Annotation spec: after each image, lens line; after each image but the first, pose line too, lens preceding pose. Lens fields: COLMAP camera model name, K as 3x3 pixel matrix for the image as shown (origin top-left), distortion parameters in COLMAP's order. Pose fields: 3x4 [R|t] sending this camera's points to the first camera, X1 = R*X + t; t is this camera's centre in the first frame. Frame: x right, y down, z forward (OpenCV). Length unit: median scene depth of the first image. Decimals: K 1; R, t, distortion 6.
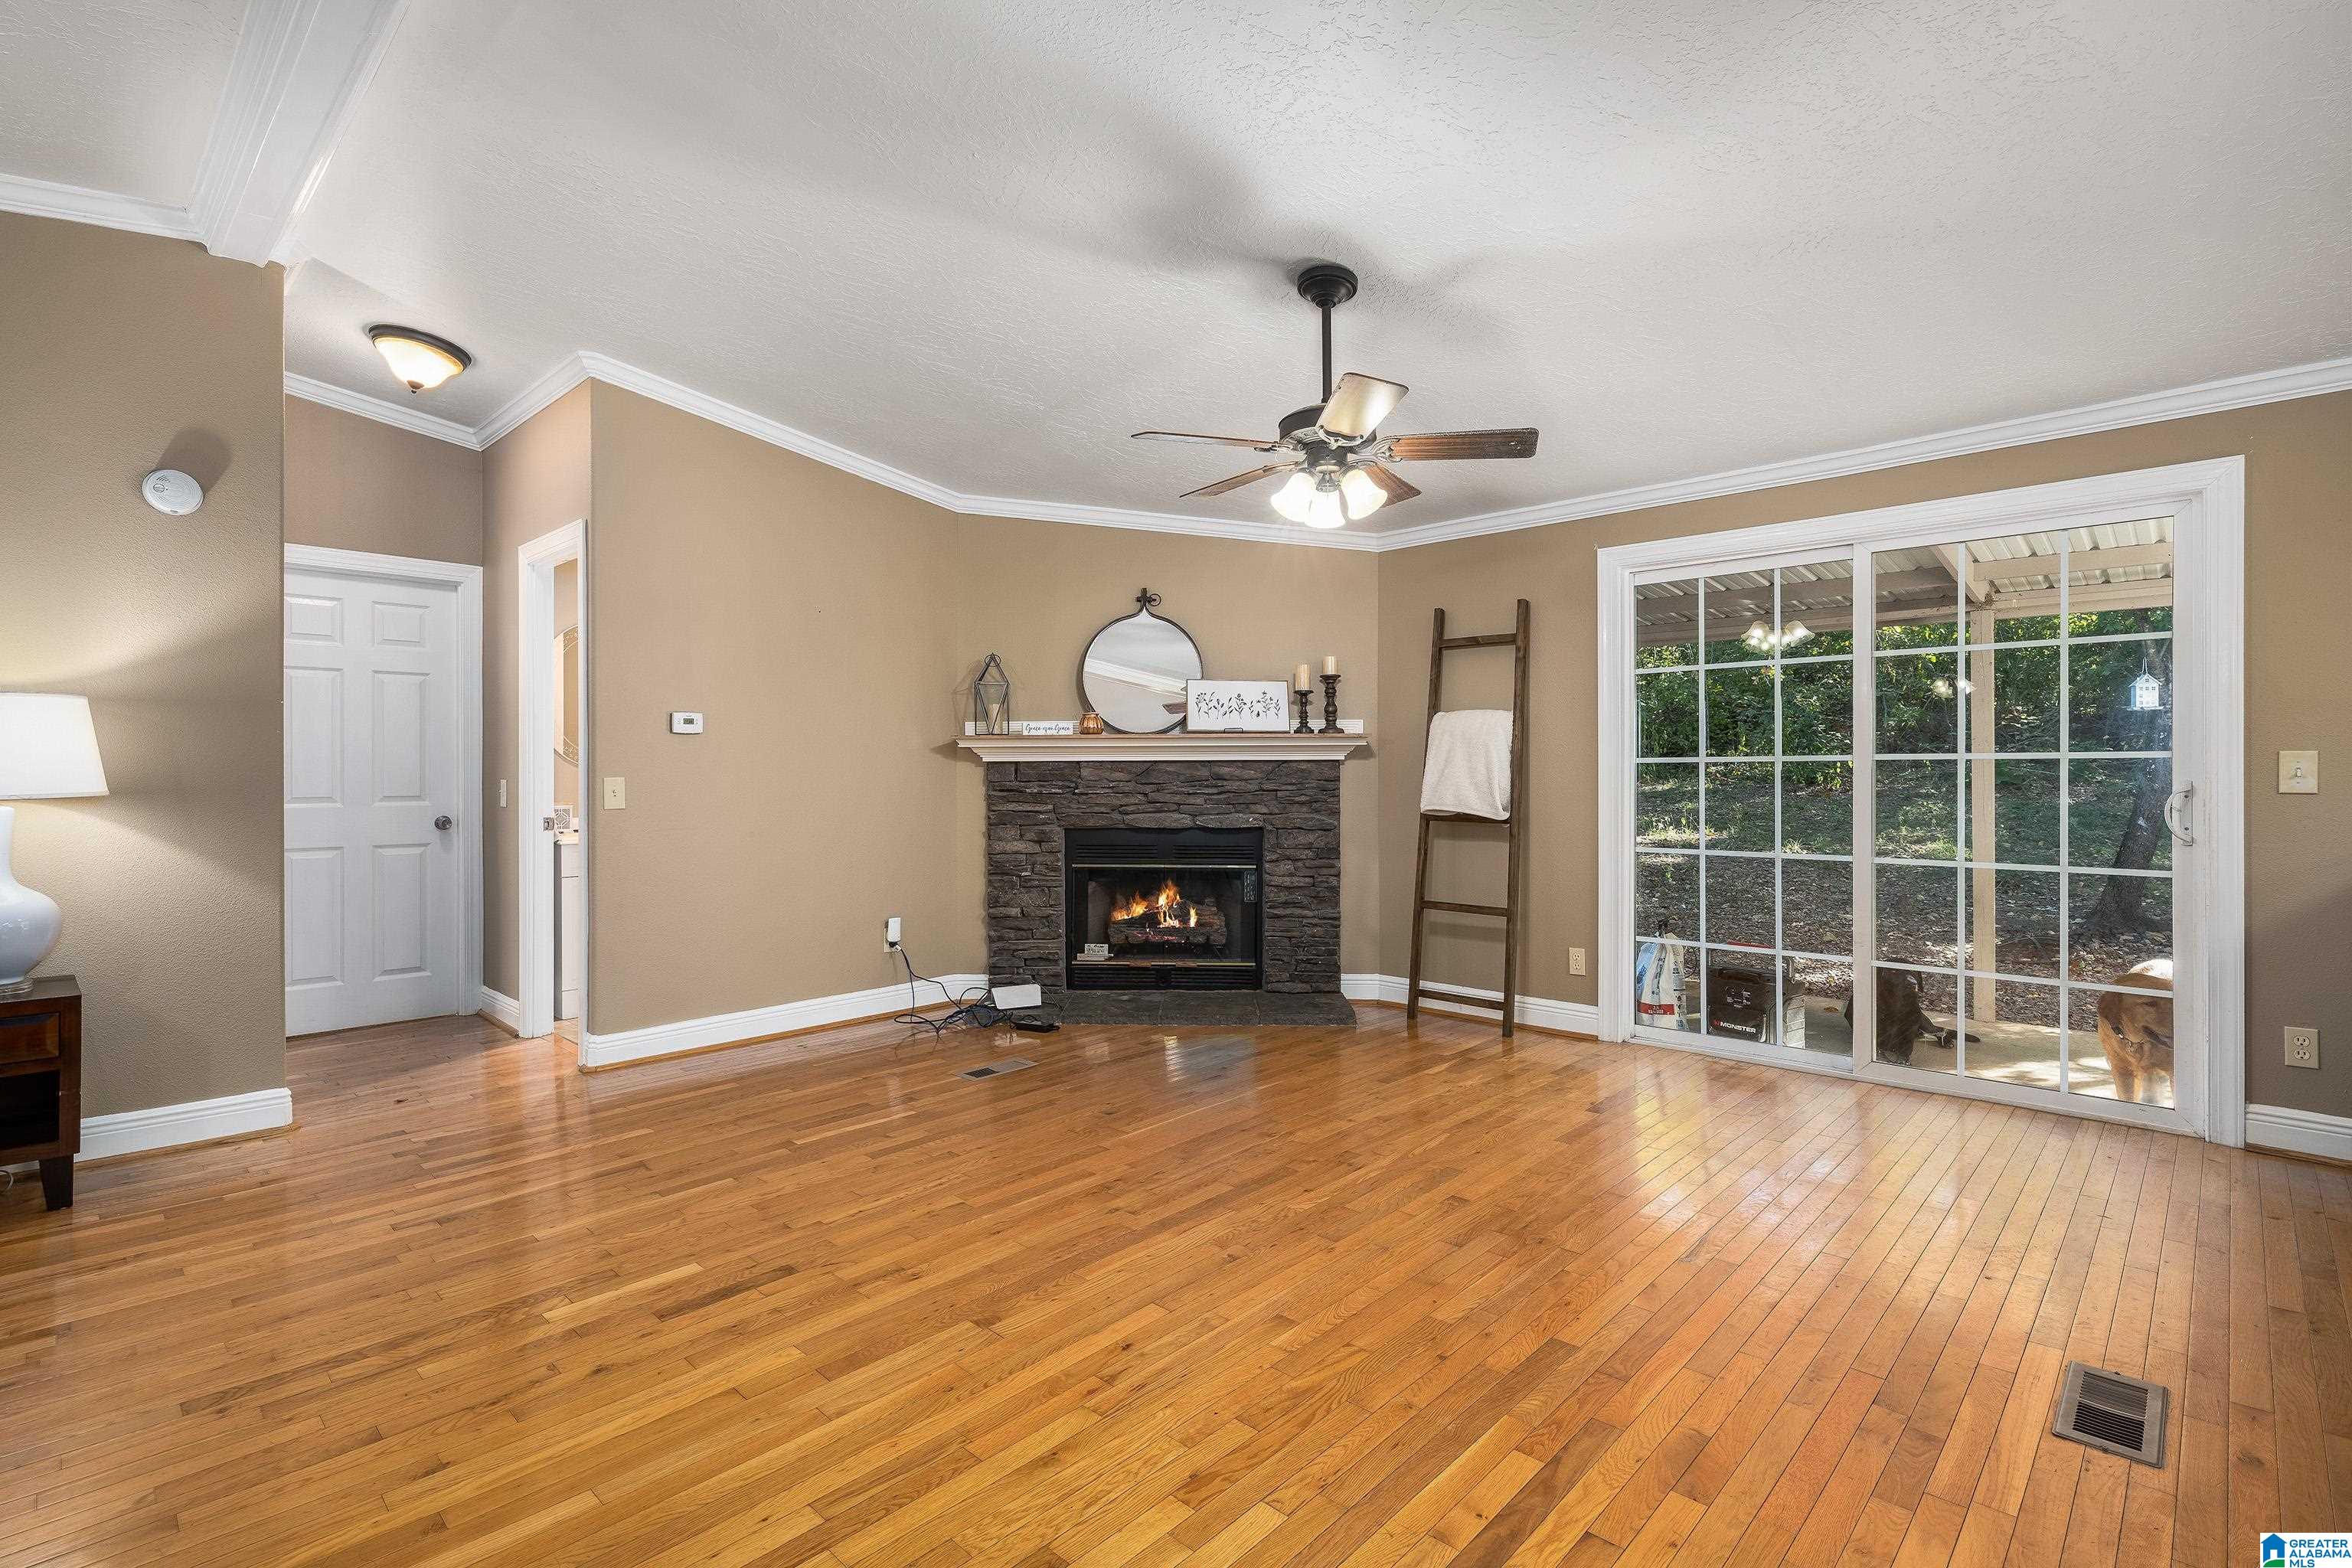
lens RADIAL K [[1103.6, 0, 1176.7], [0, 1103.6, 787.4], [0, 0, 1]] dist [0.003036, -0.000034]
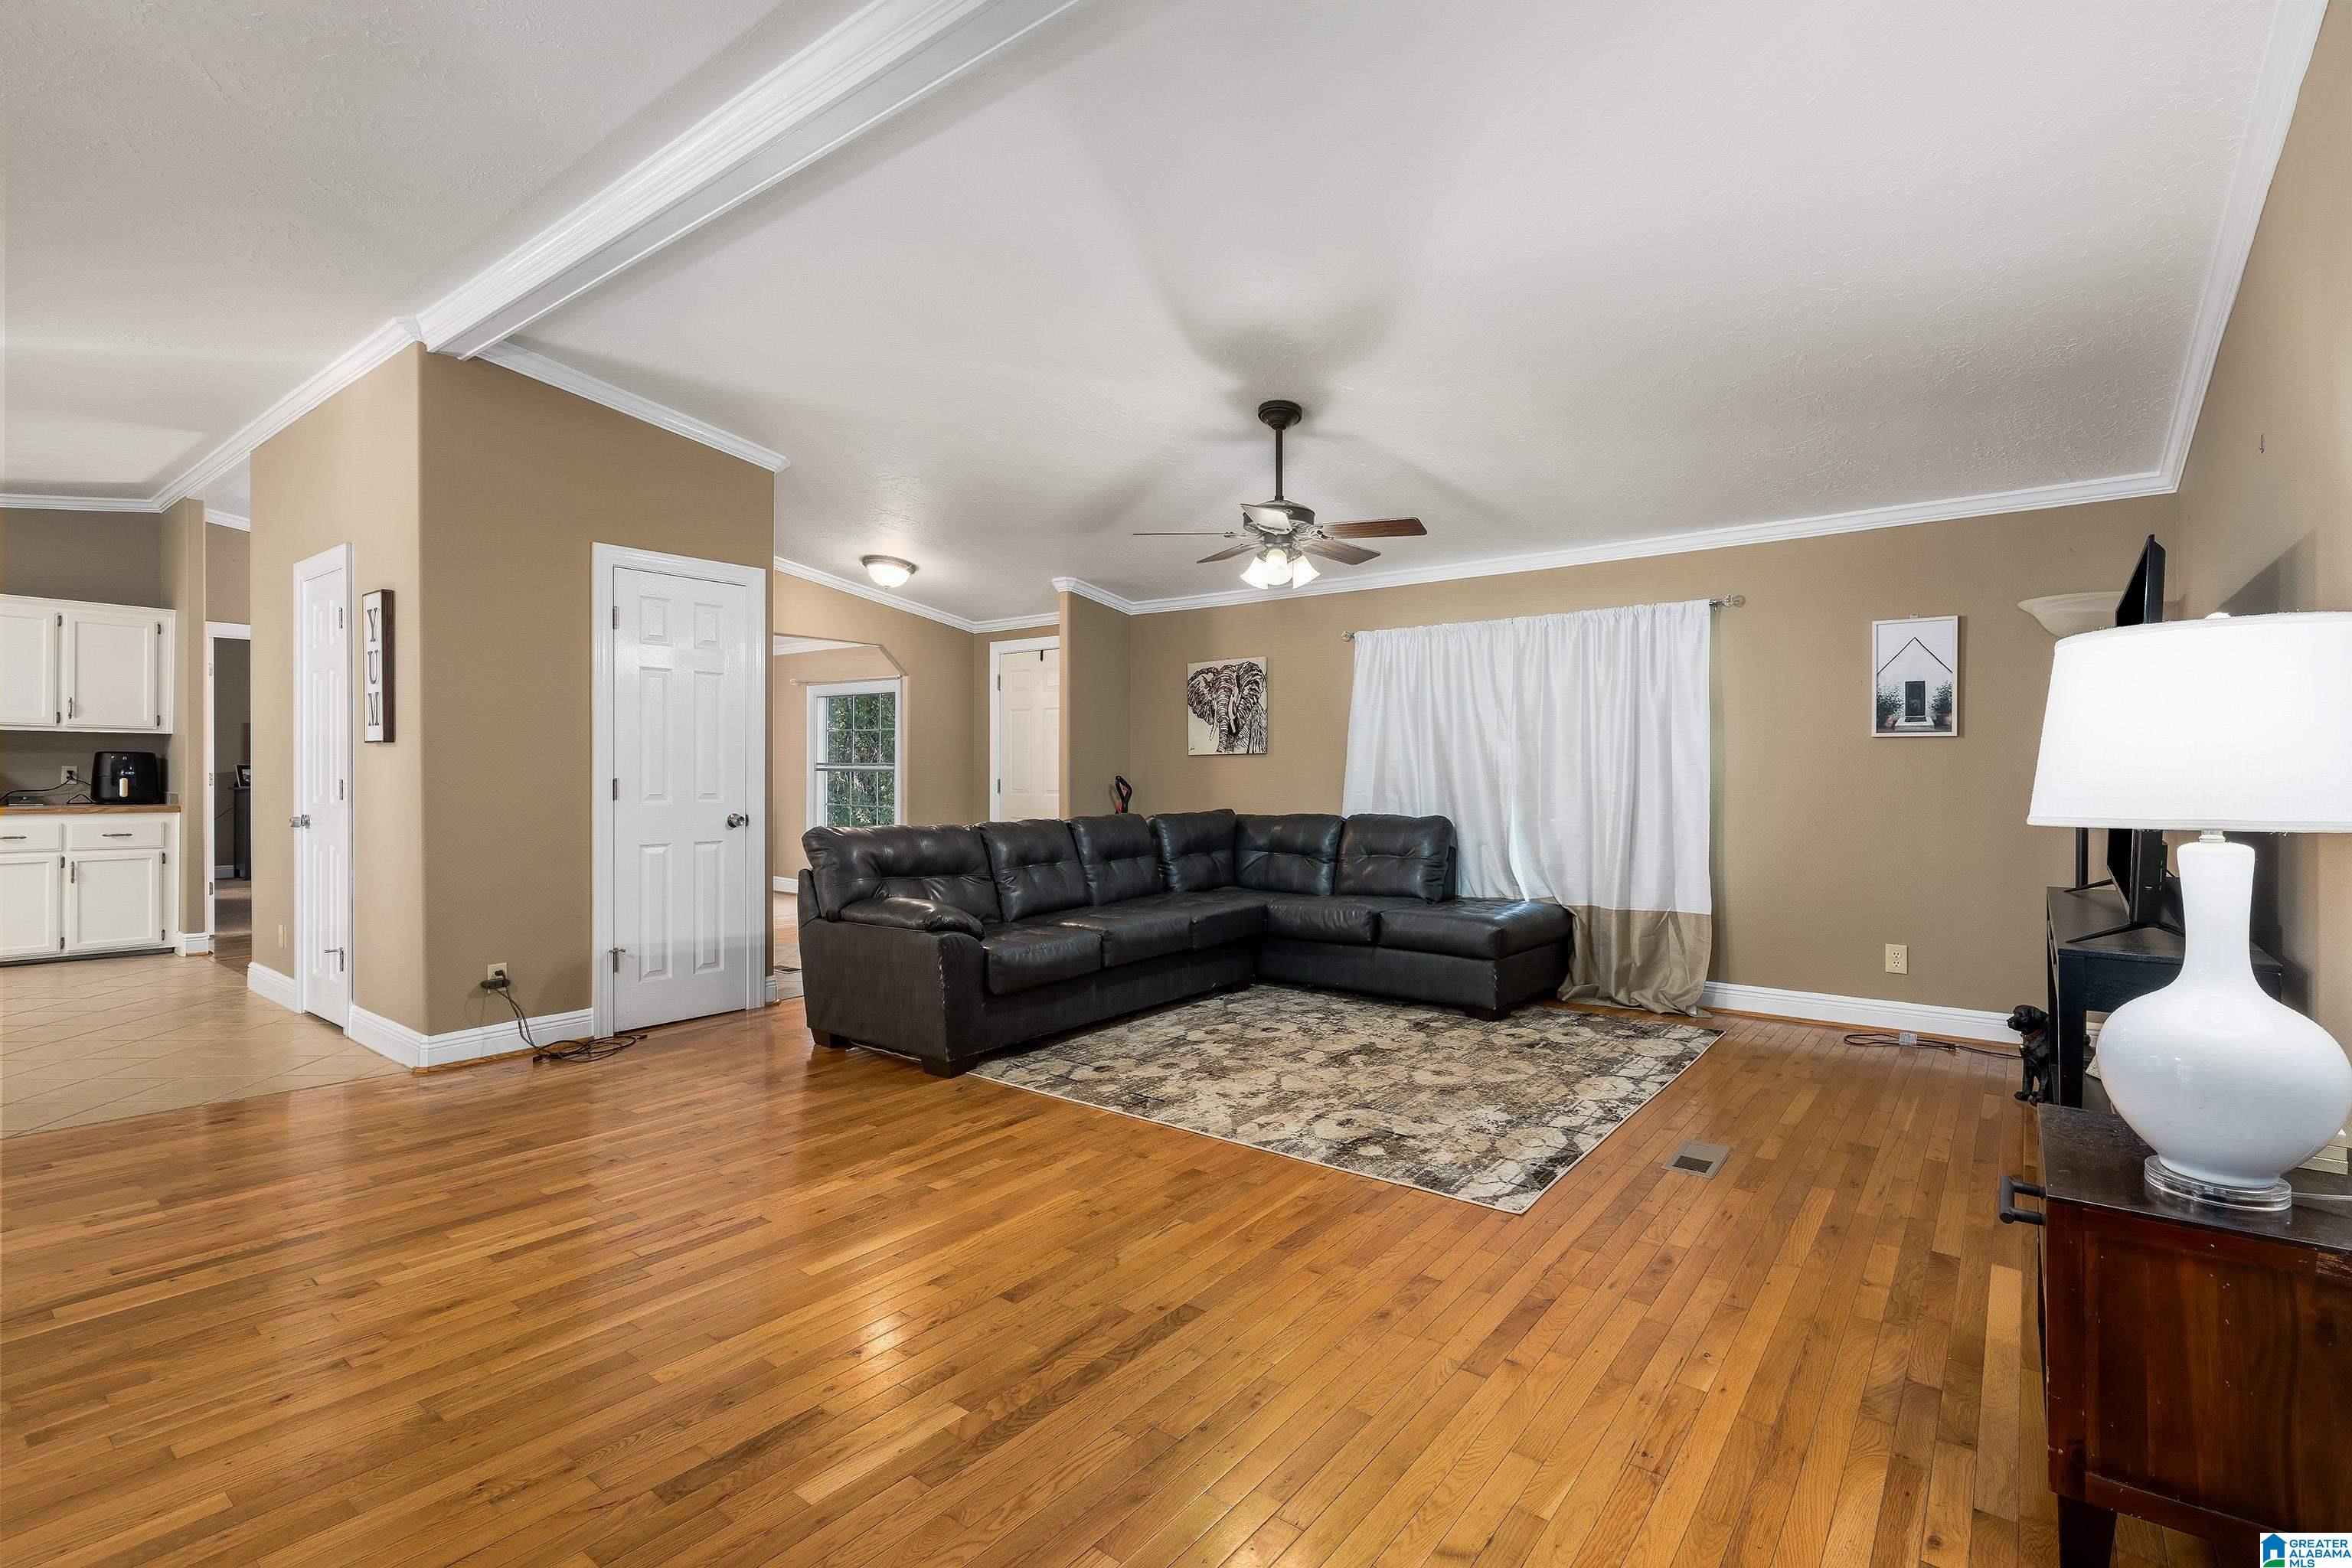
lens RADIAL K [[1103.6, 0, 1178.8], [0, 1103.6, 765.0], [0, 0, 1]] dist [0.003036, -0.000034]
pose [[-0.995182, -0.001935, -0.098026, -0.291609], [-0.002953, 0.999943, 0.010245, -0.013295], [0.098001, 0.010485, -0.995131, 0.831710]]
